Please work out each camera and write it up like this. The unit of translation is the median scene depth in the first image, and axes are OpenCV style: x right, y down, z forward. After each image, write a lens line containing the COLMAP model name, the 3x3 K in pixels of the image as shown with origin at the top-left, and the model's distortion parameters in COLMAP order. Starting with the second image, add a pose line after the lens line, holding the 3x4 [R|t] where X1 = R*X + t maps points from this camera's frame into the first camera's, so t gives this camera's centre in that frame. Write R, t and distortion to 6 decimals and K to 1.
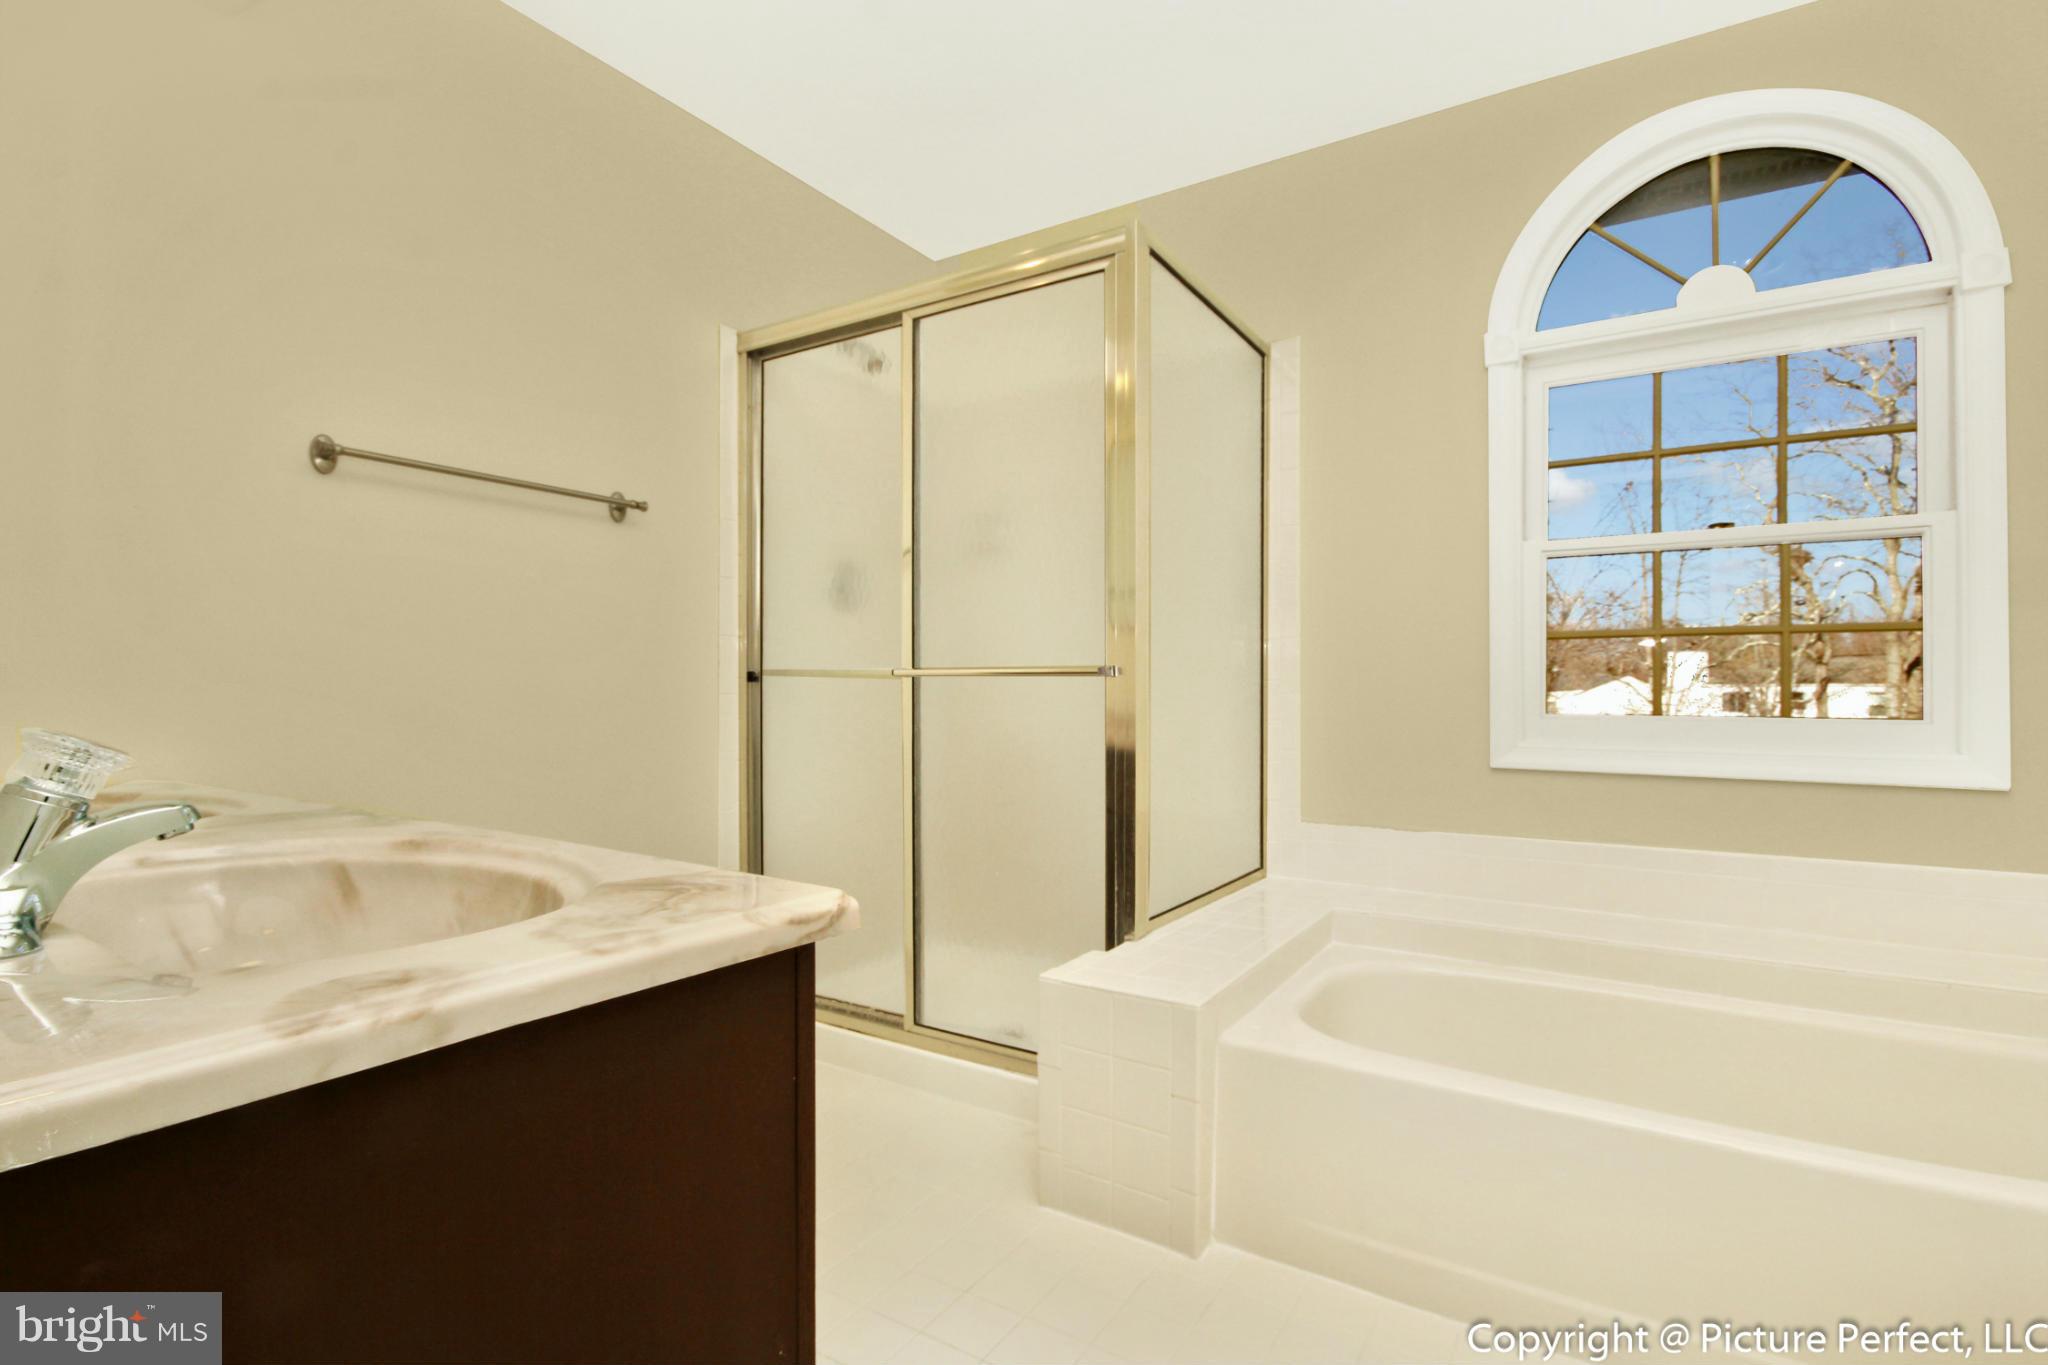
lens RADIAL K [[997.5, 0, 1040.7], [0, 997.5, 691.9], [0, 0, 1]] dist [-0.003804, -0.001506]
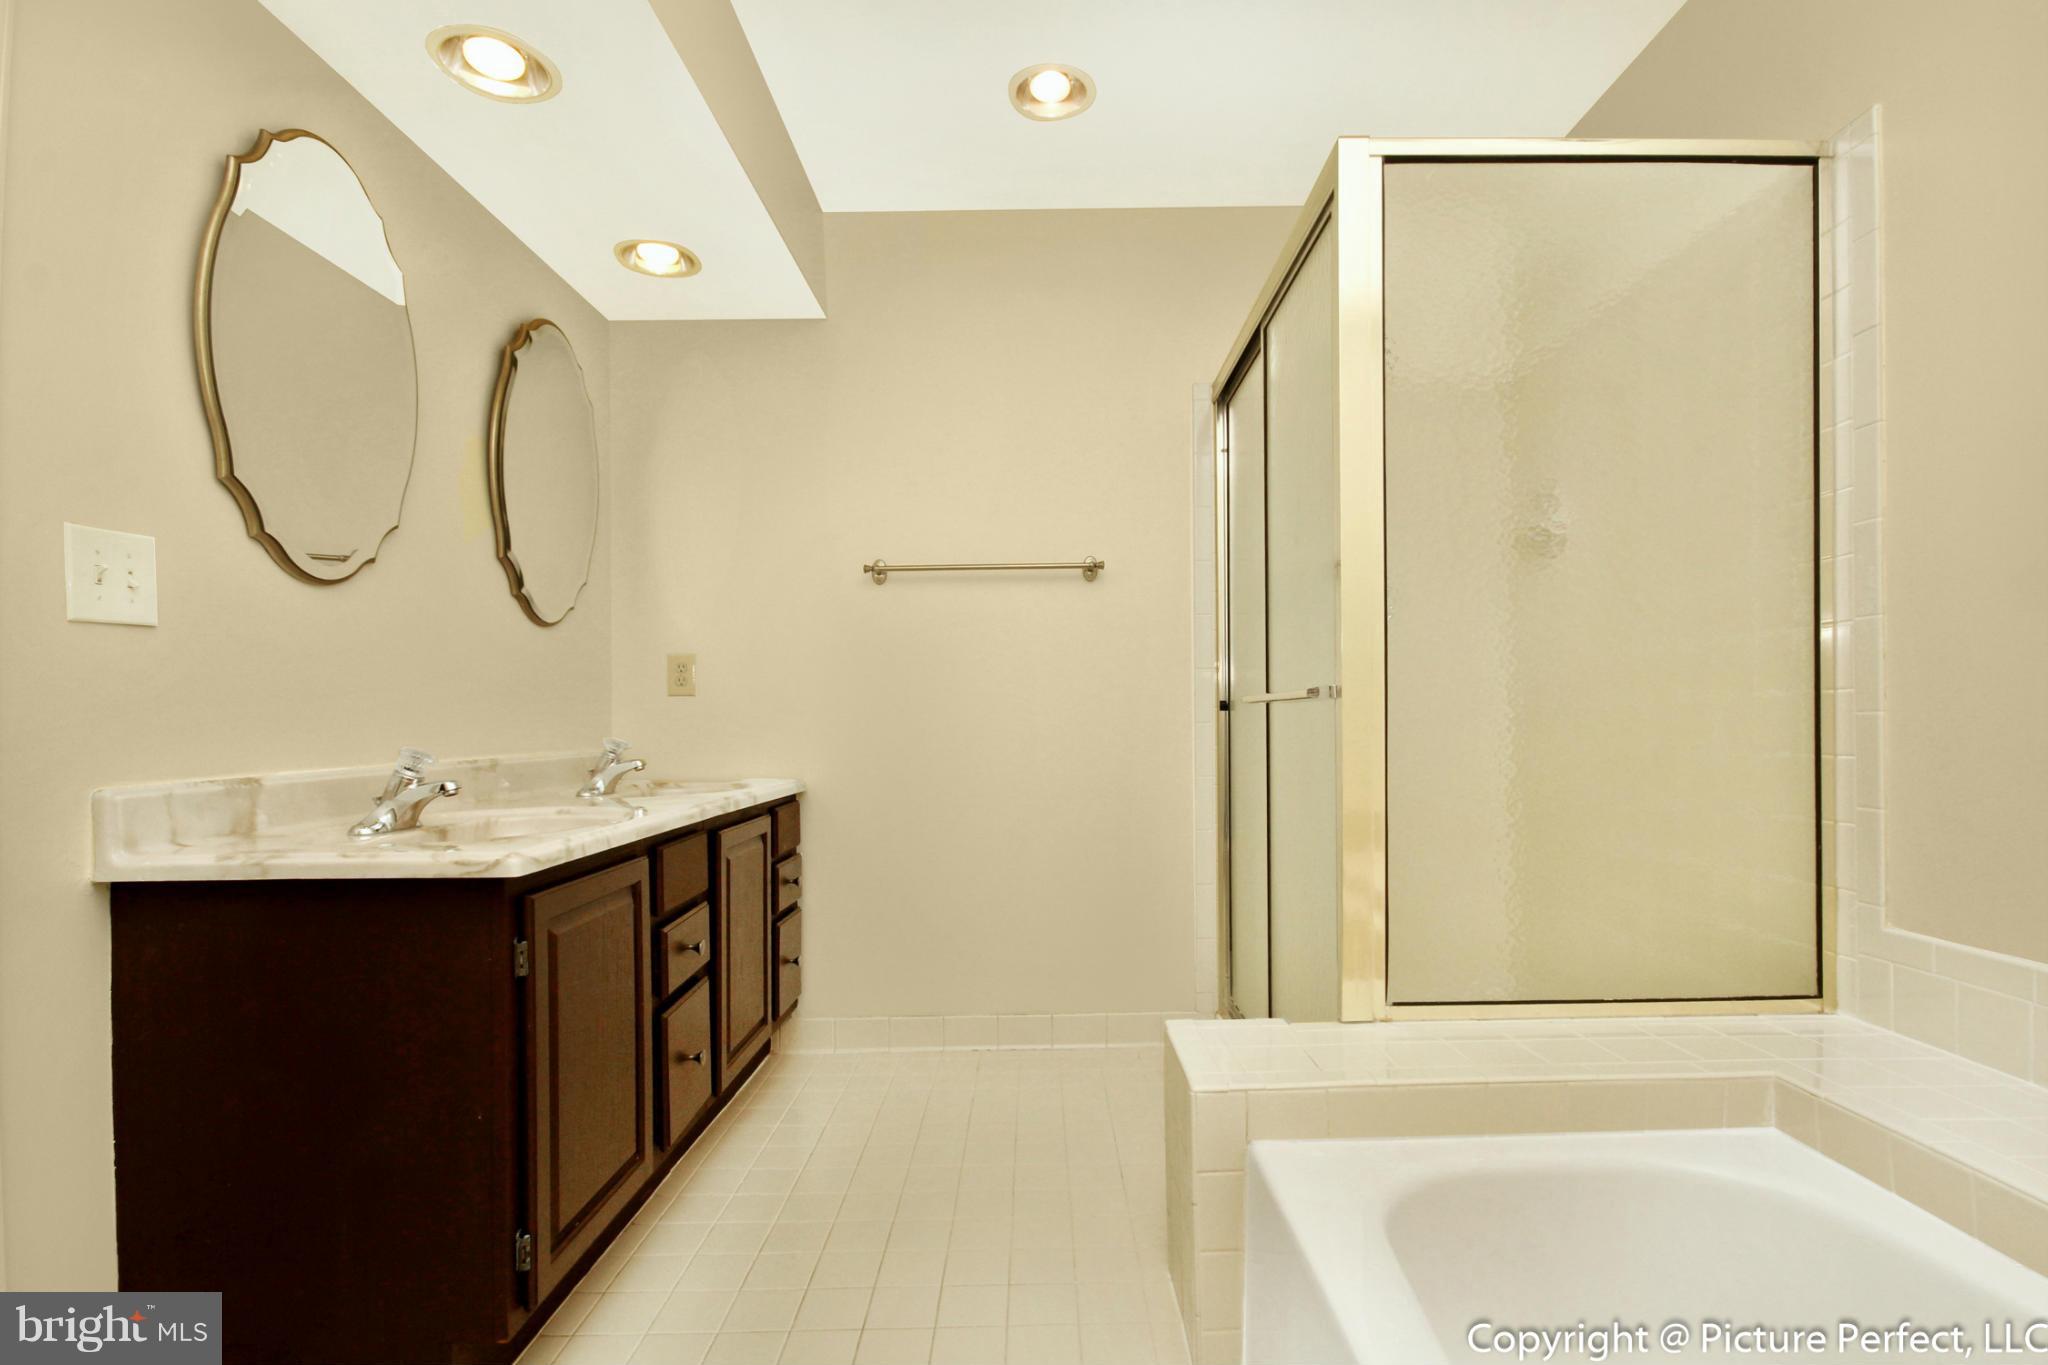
lens RADIAL K [[984.8, 0, 1047.3], [0, 984.8, 685.1], [0, 0, 1]] dist [-0.001617, -0.000356]
pose [[0.528206, -0.037427, -0.848291, 0.501930], [0.015066, 0.999284, -0.034708, -0.001458], [0.848983, 0.005553, 0.528392, 0.273883]]
